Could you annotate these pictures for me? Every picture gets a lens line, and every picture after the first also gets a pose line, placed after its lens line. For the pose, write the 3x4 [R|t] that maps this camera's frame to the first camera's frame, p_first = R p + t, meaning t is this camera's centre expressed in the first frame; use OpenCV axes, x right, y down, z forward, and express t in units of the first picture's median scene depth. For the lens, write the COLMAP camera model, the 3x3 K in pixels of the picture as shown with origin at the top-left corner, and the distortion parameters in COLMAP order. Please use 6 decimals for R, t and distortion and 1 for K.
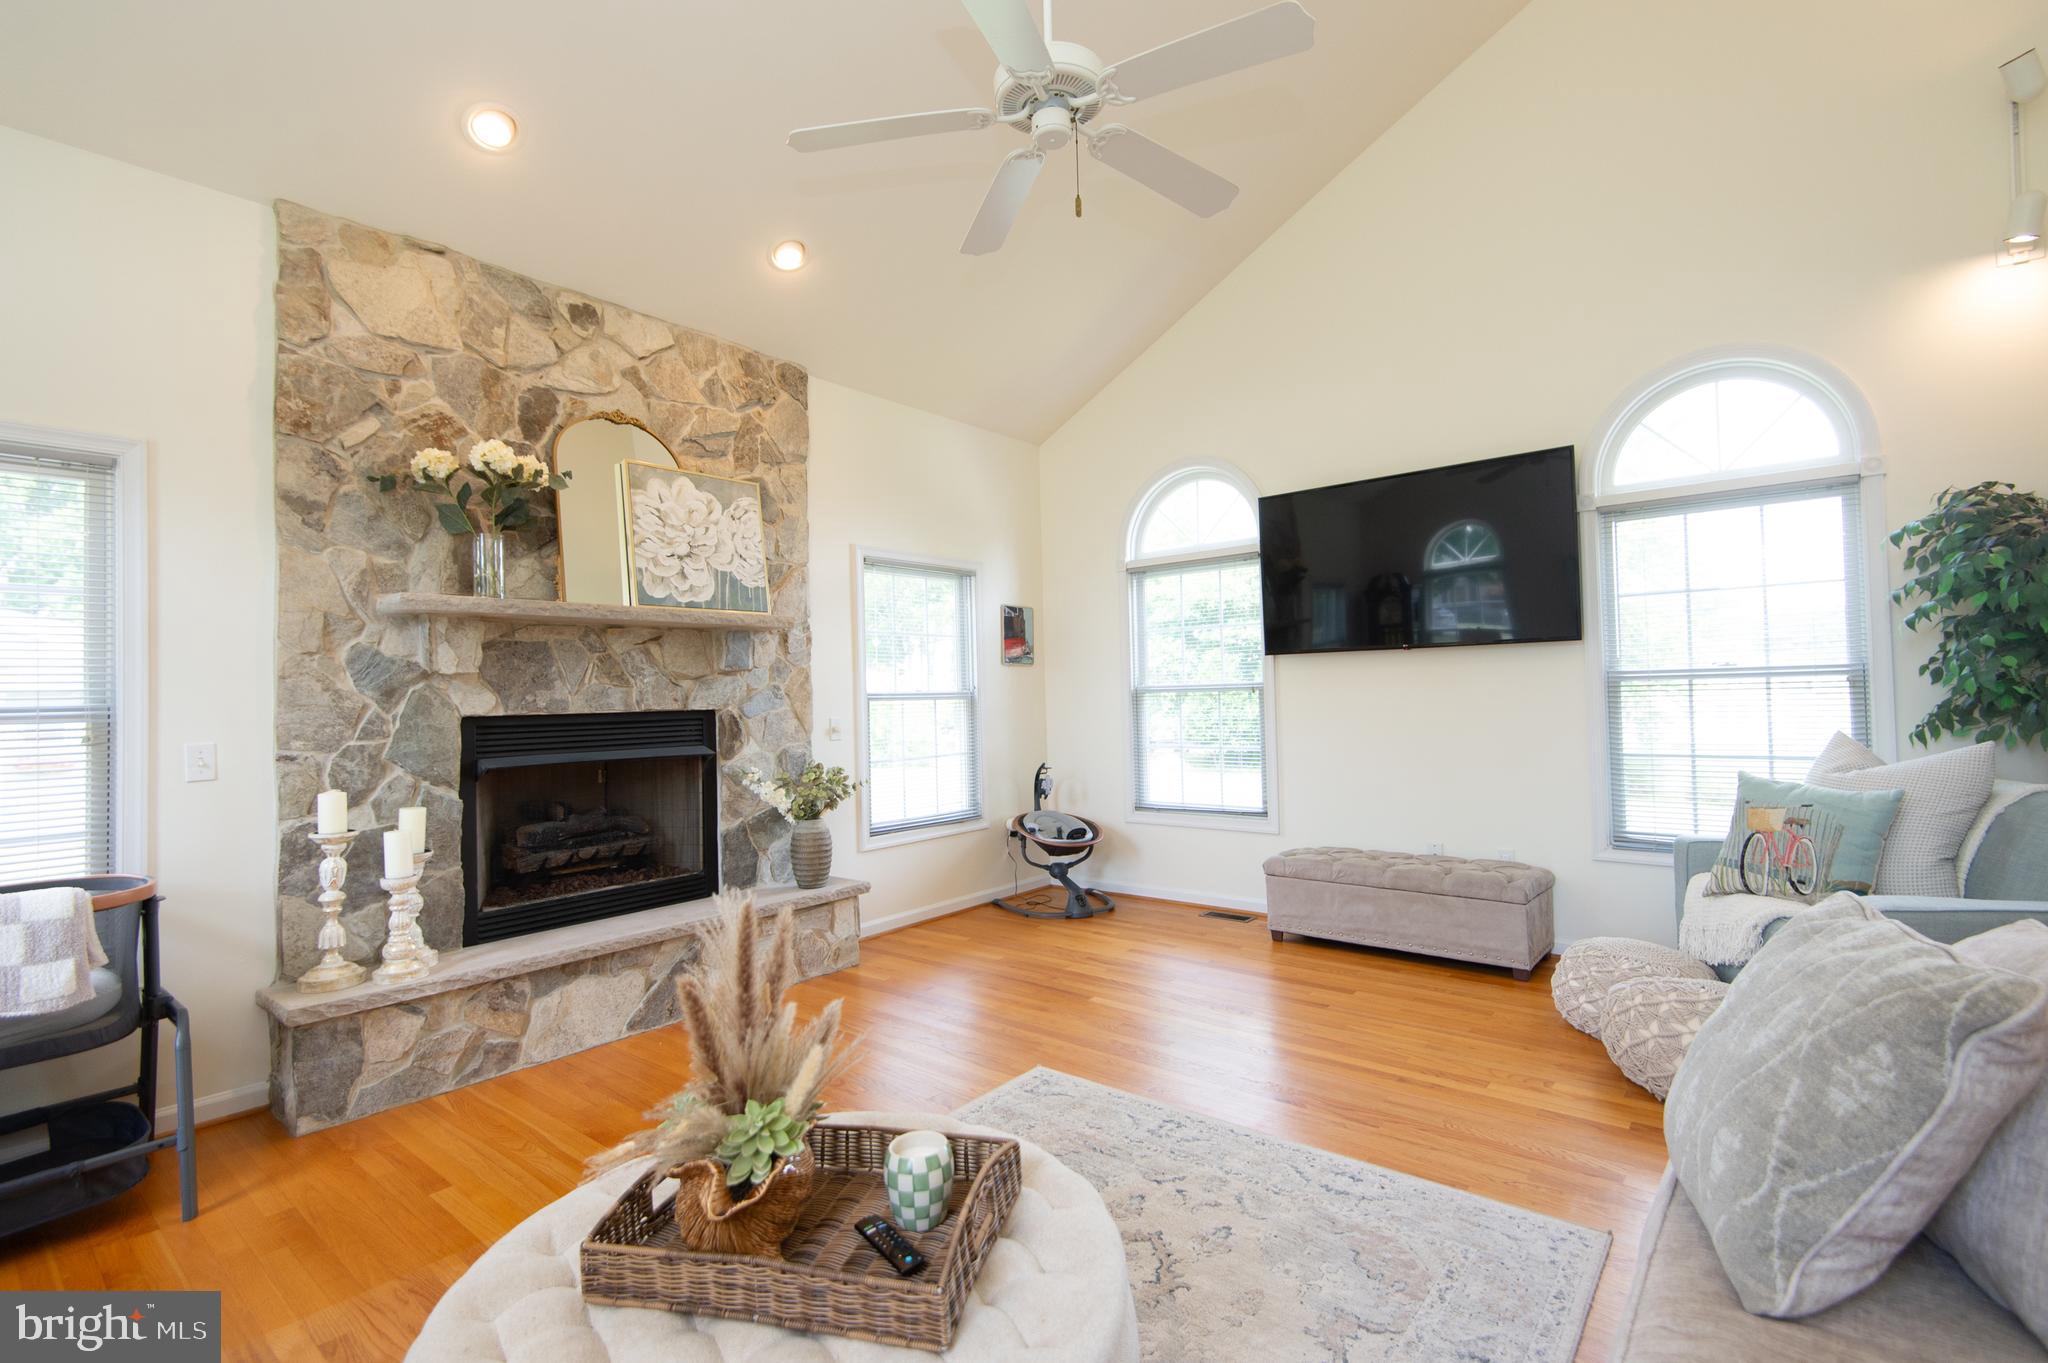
lens RADIAL K [[937.5, 0, 1029.5], [0, 937.5, 674.8], [0, 0, 1]] dist [0.046999, -0.030670]
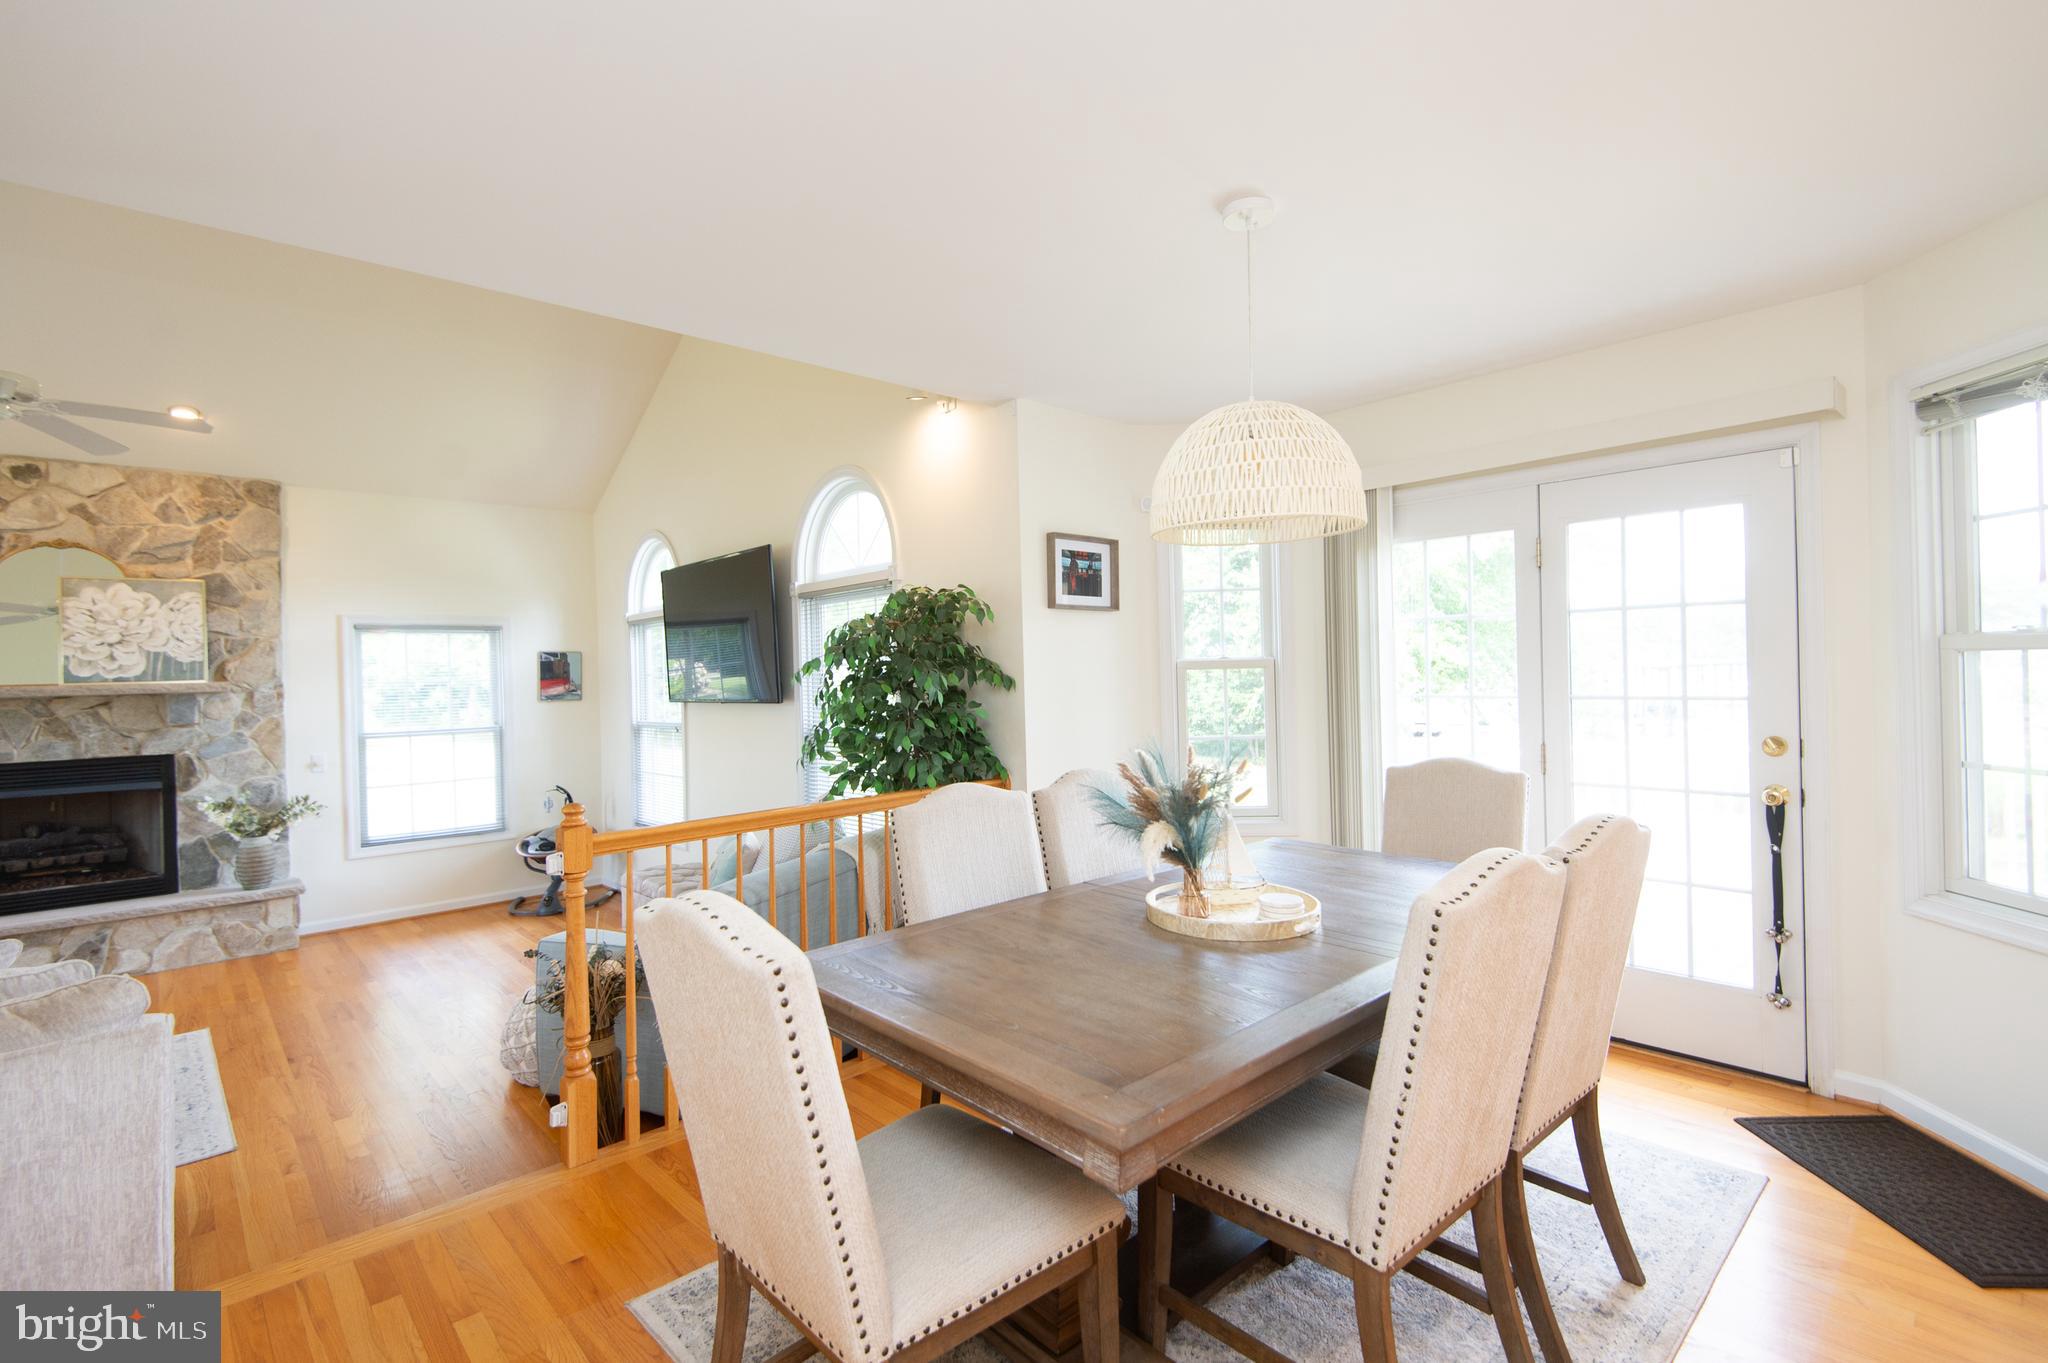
lens RADIAL K [[945.5, 0, 1025.3], [0, 945.5, 673.5], [0, 0, 1]] dist [0.020461, -0.011926]
pose [[0.990241, -0.003036, -0.139332, 1.038192], [0.006823, 0.999620, 0.026712, -0.103218], [0.139198, -0.027402, 0.989885, -0.155708]]
